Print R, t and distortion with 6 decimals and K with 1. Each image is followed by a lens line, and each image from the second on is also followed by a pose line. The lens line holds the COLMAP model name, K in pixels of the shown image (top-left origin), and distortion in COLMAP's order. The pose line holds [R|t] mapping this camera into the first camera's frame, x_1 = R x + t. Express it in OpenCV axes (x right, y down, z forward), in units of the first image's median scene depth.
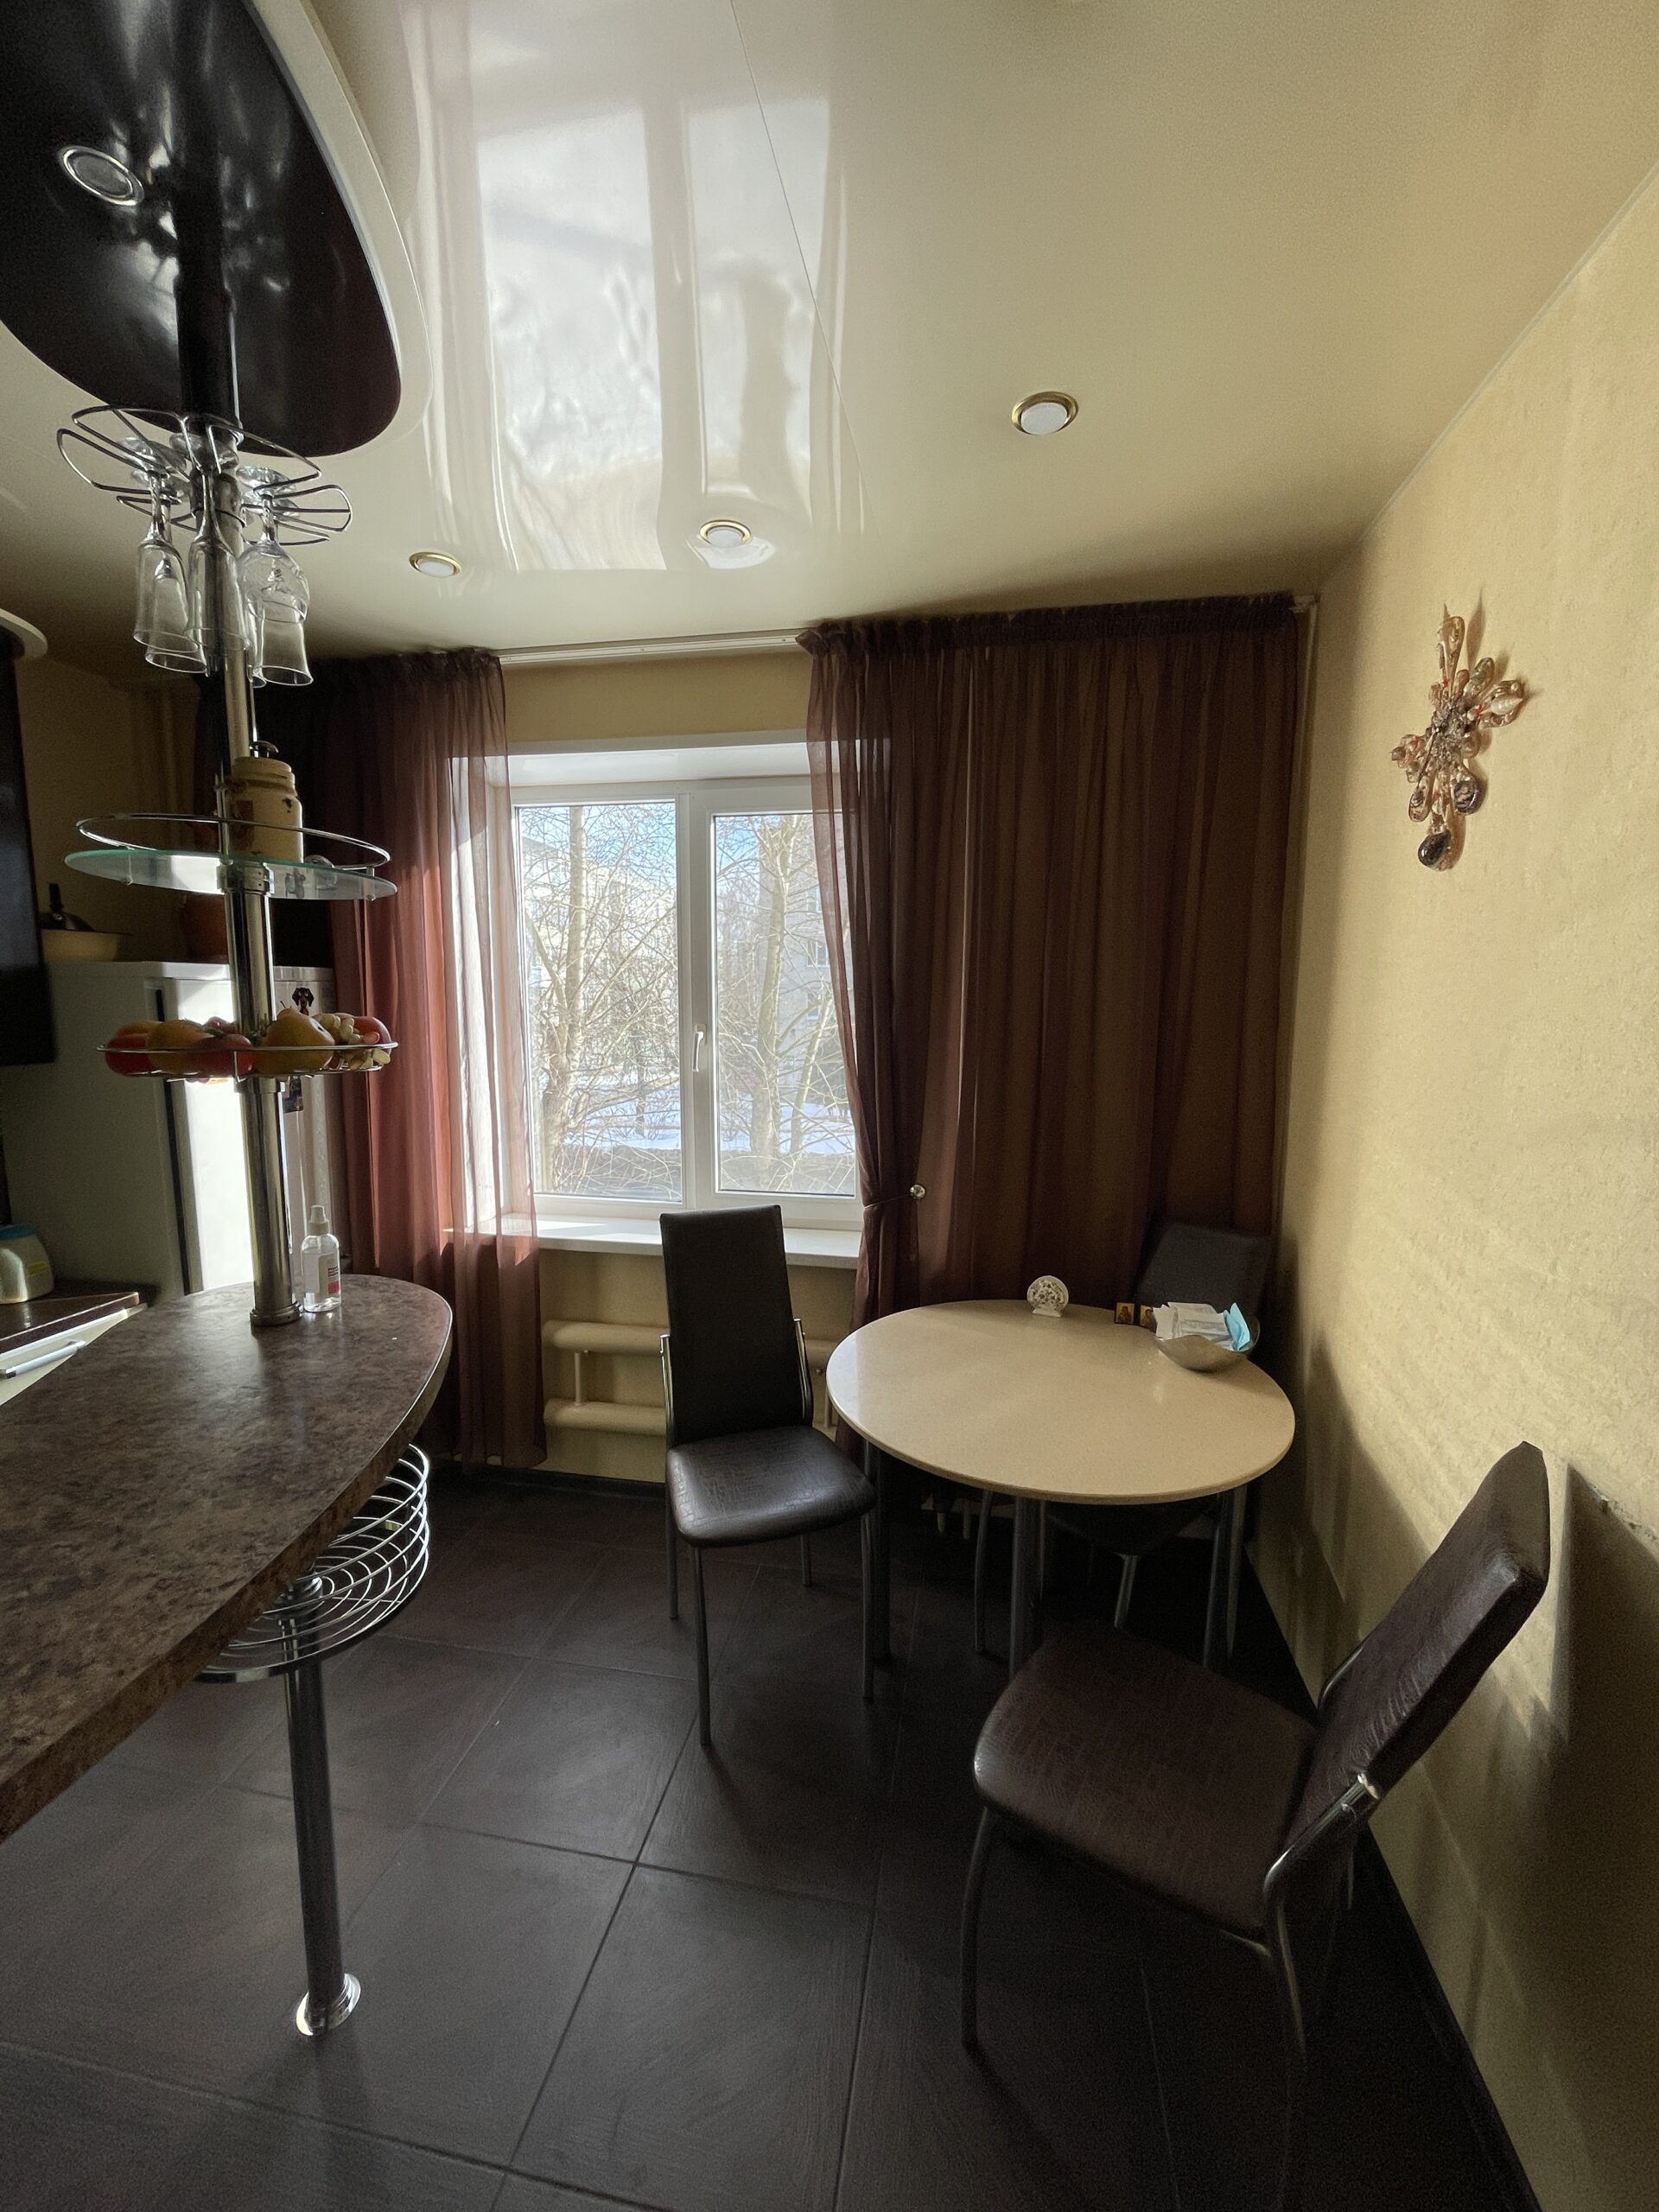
lens RADIAL K [[899.3, 0, 831.3], [0, 899.3, 1109.3], [0, 0, 1]] dist [-0.002913, 0.000803]
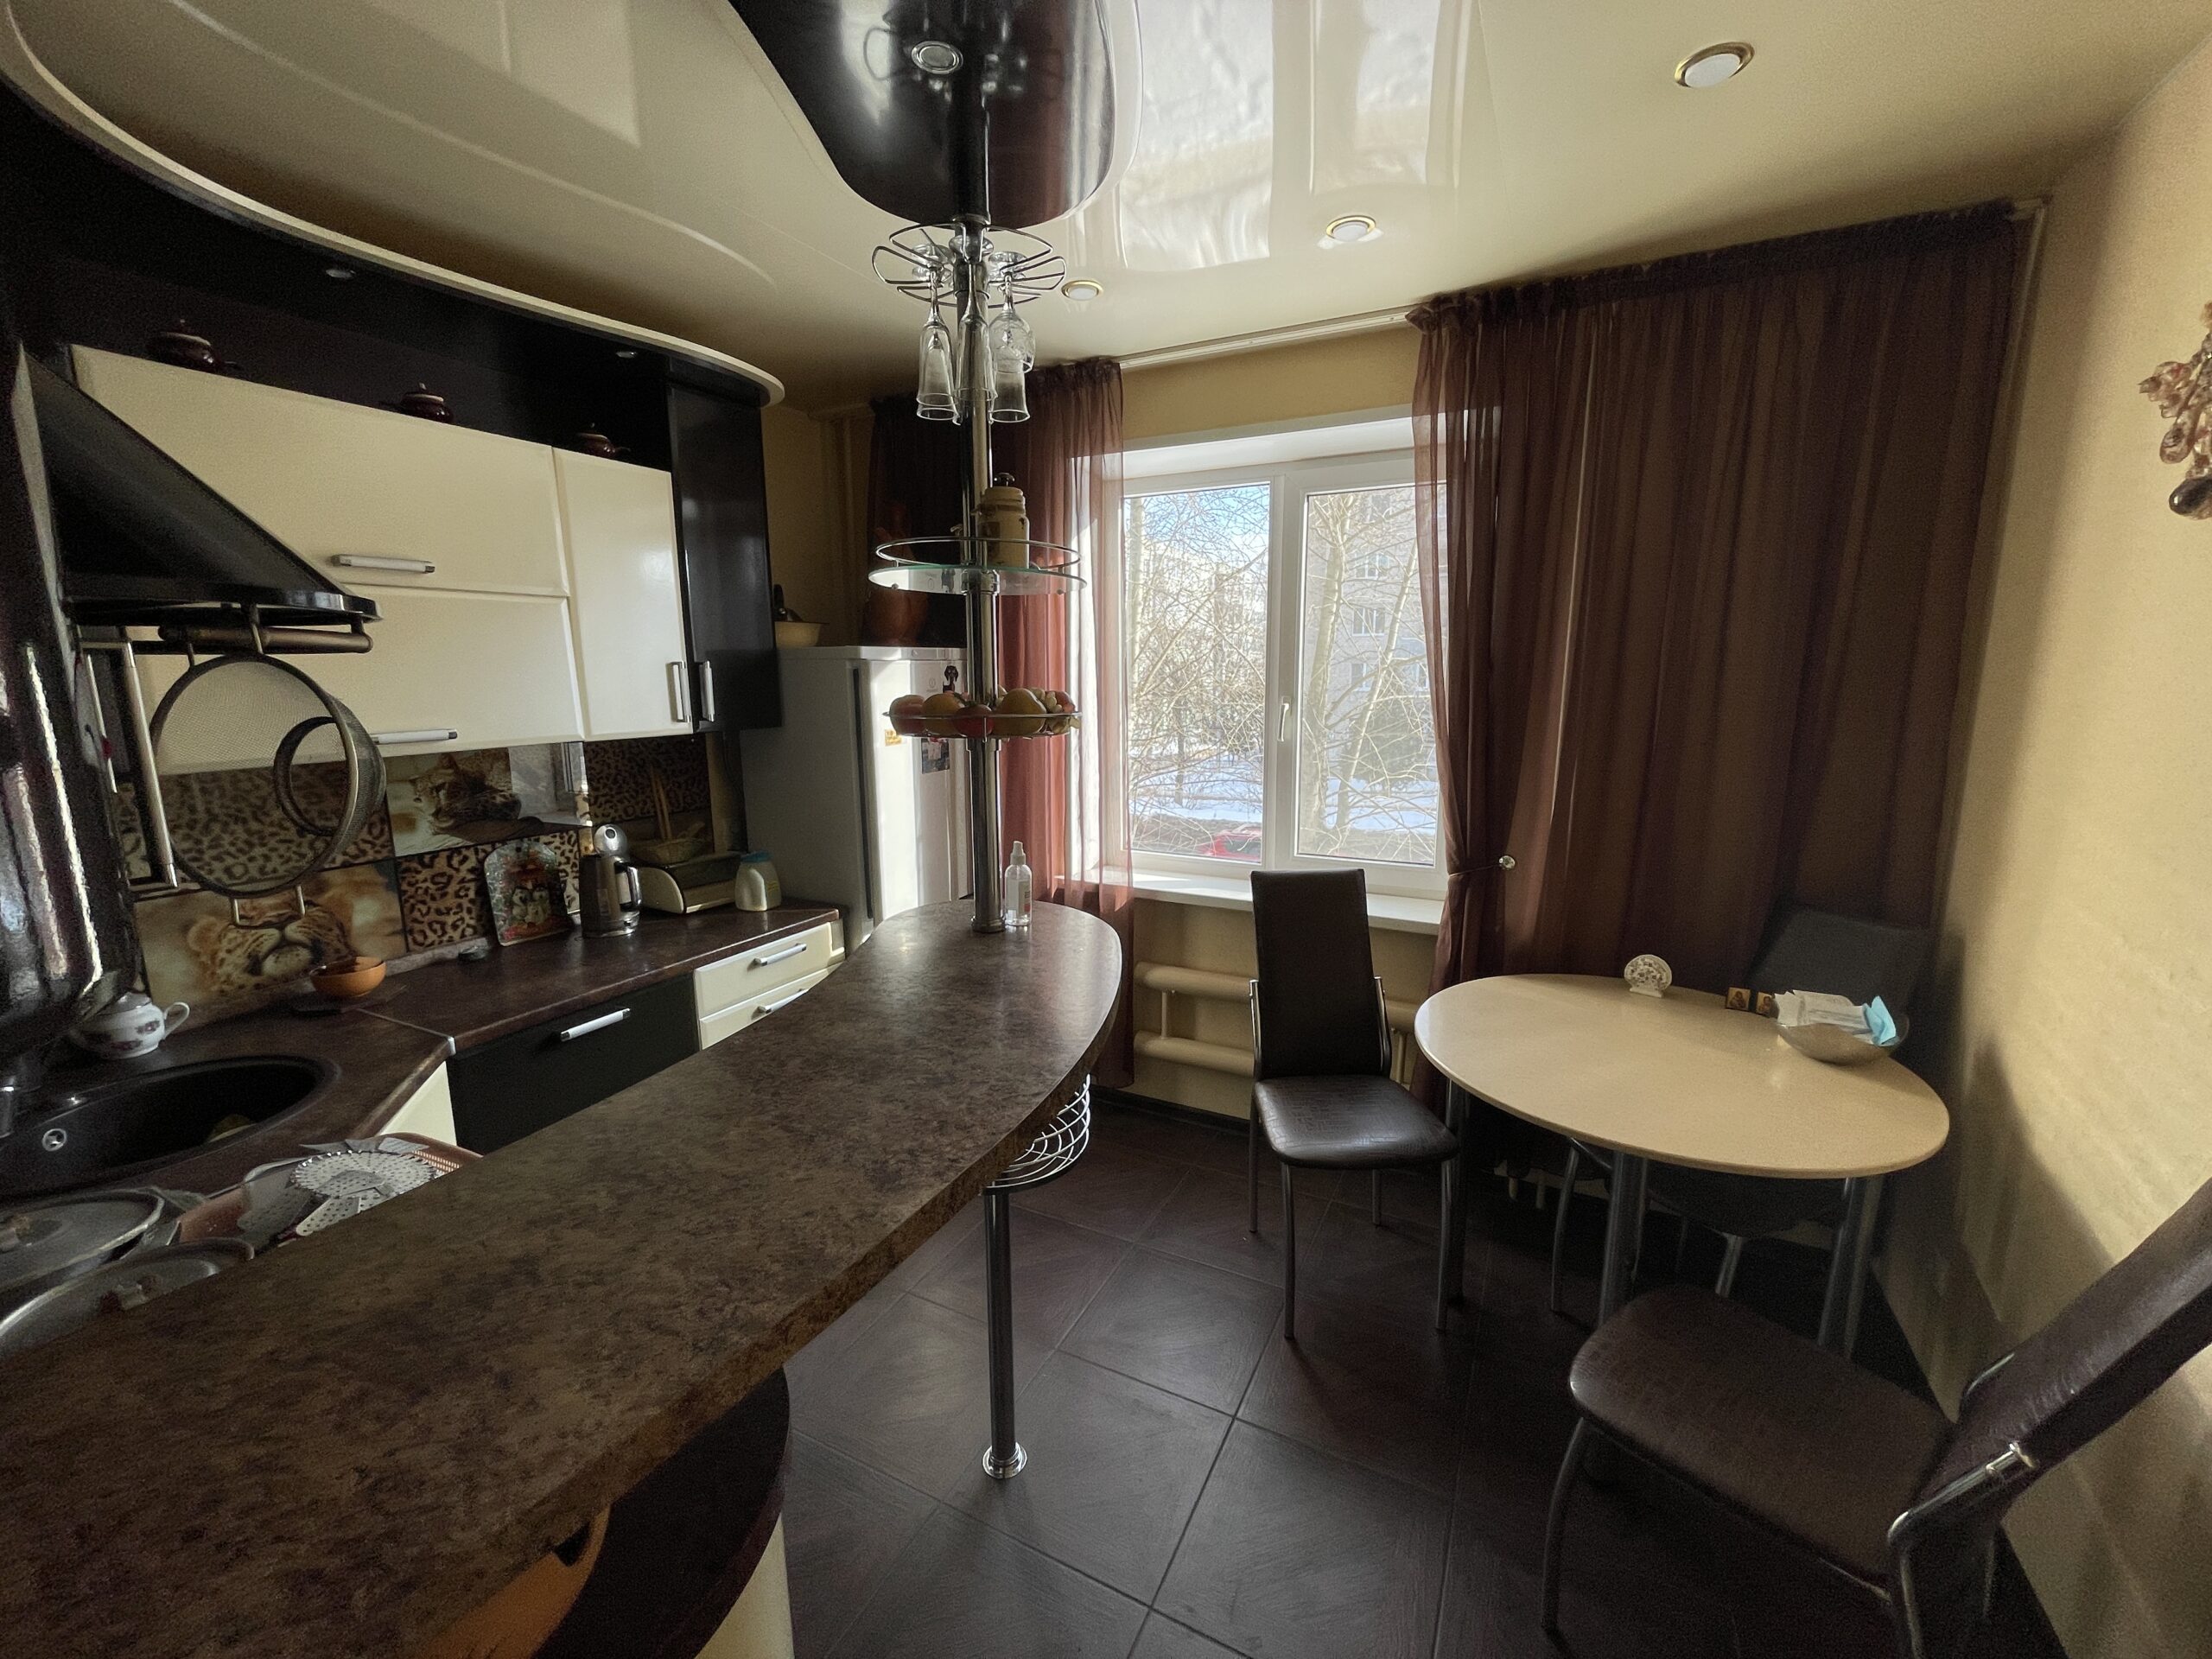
lens RADIAL K [[899.3, 0, 1107.1], [0, 899.3, 823.8], [0, 0, 1]] dist [-0.002913, 0.000803]
pose [[0.959479, 0.038813, -0.279095, -0.065371], [-0.025689, 0.998392, 0.050530, 0.010085], [0.280607, -0.041312, 0.958933, -0.110002]]
